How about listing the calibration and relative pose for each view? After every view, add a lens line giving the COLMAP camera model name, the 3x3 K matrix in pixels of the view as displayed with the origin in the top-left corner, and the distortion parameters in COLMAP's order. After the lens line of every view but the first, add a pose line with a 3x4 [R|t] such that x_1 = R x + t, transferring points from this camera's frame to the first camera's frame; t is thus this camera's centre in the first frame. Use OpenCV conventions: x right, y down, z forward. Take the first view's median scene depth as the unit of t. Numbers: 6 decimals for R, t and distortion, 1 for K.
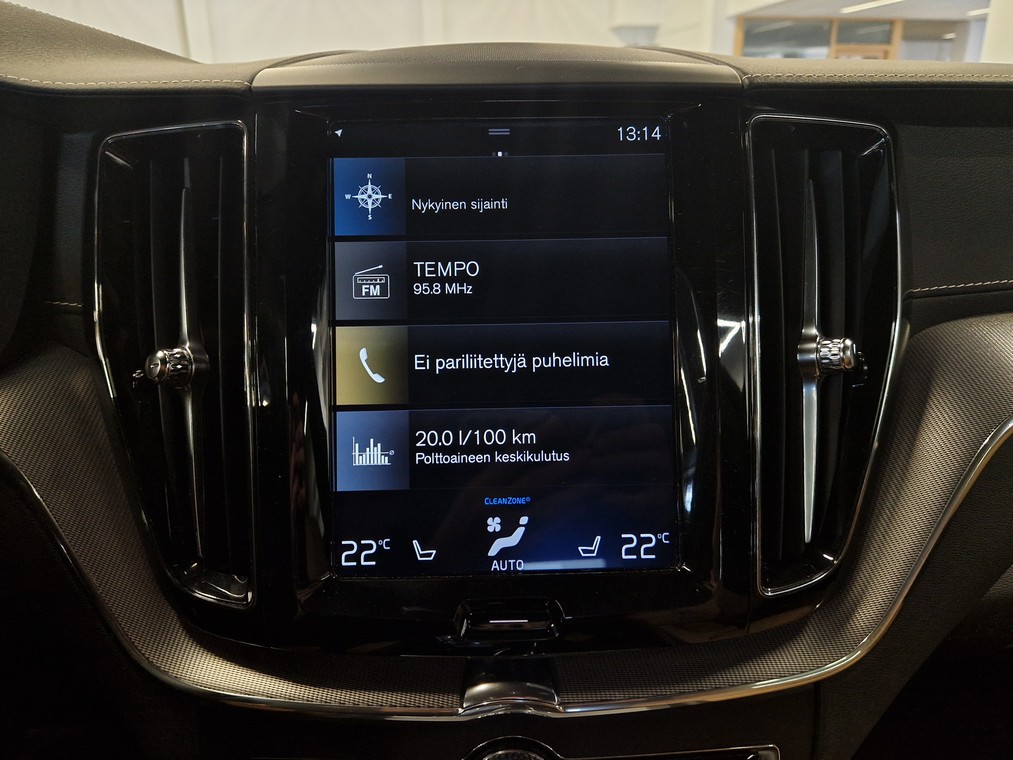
lens RADIAL K [[728.7, 0, 509.9], [0, 728.7, 375.3], [0, 0, 1]] dist [0.028239, -0.021059]
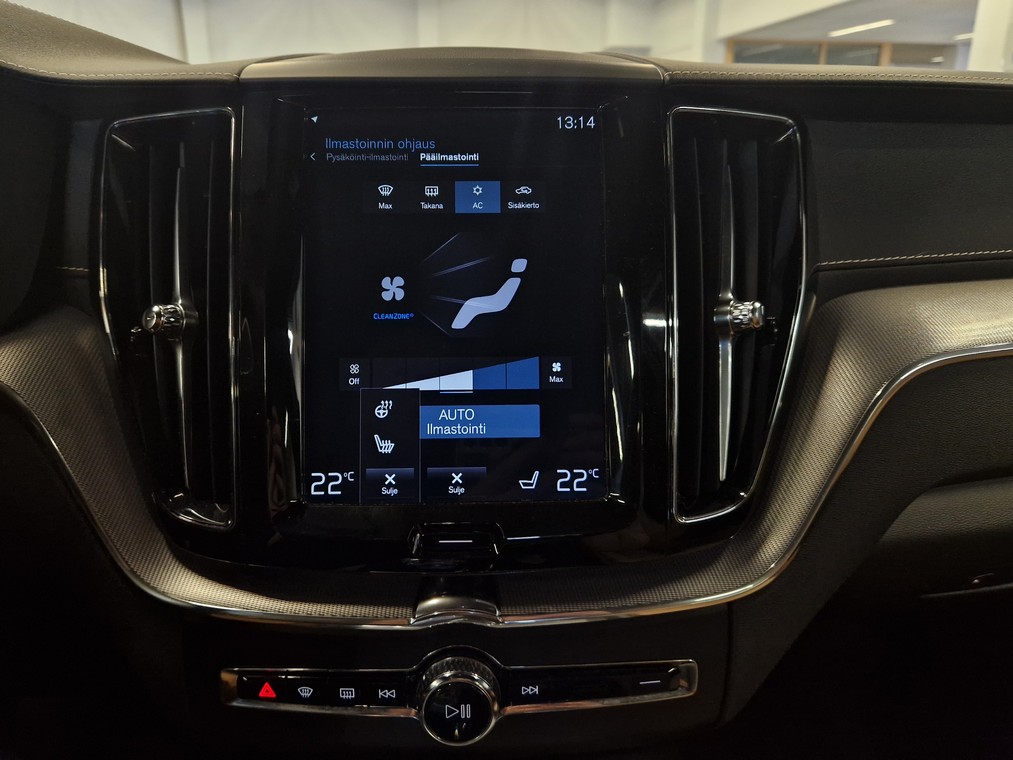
lens RADIAL K [[728.7, 0, 501.7], [0, 728.7, 372.0], [0, 0, 1]] dist [0.028239, -0.021059]
pose [[0.999964, 0.008344, -0.001759, 0.065968], [-0.008389, 0.999579, -0.027776, 0.095898], [0.001526, 0.027790, 0.999613, -0.140381]]
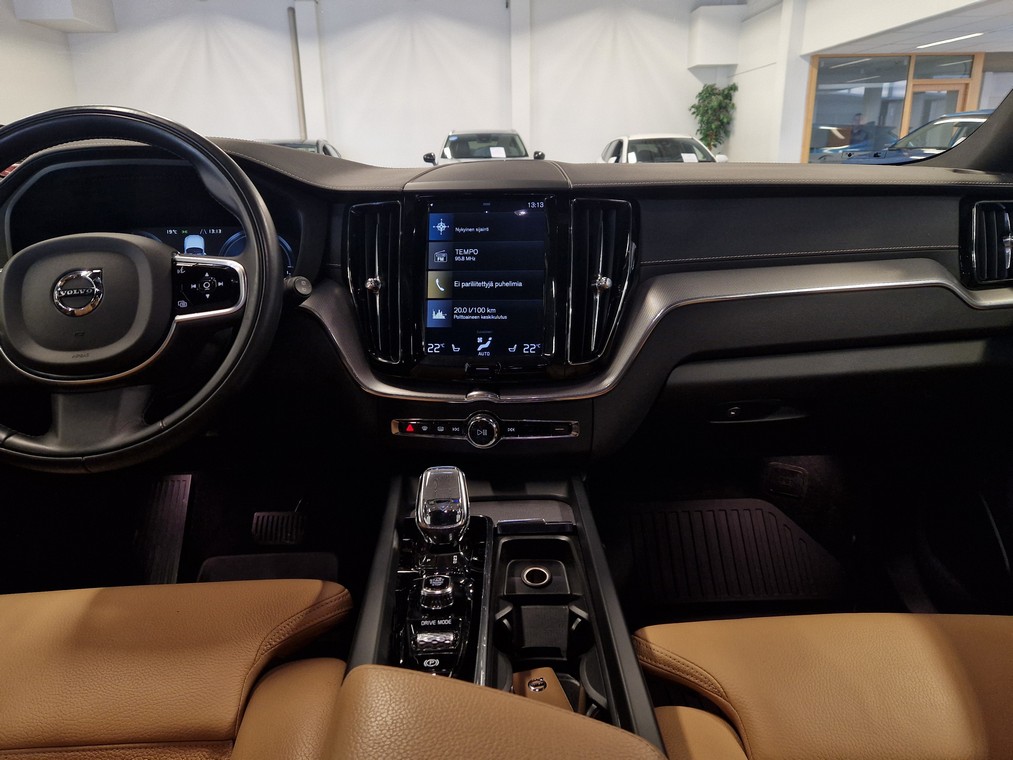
lens RADIAL K [[728.7, 0, 515.4], [0, 728.7, 381.1], [0, 0, 1]] dist [0.028239, -0.021059]
pose [[0.993798, 0.024290, -0.108518, 0.426795], [-0.027661, 0.999177, -0.029662, 0.441182], [0.107708, 0.032479, 0.993652, -1.810633]]
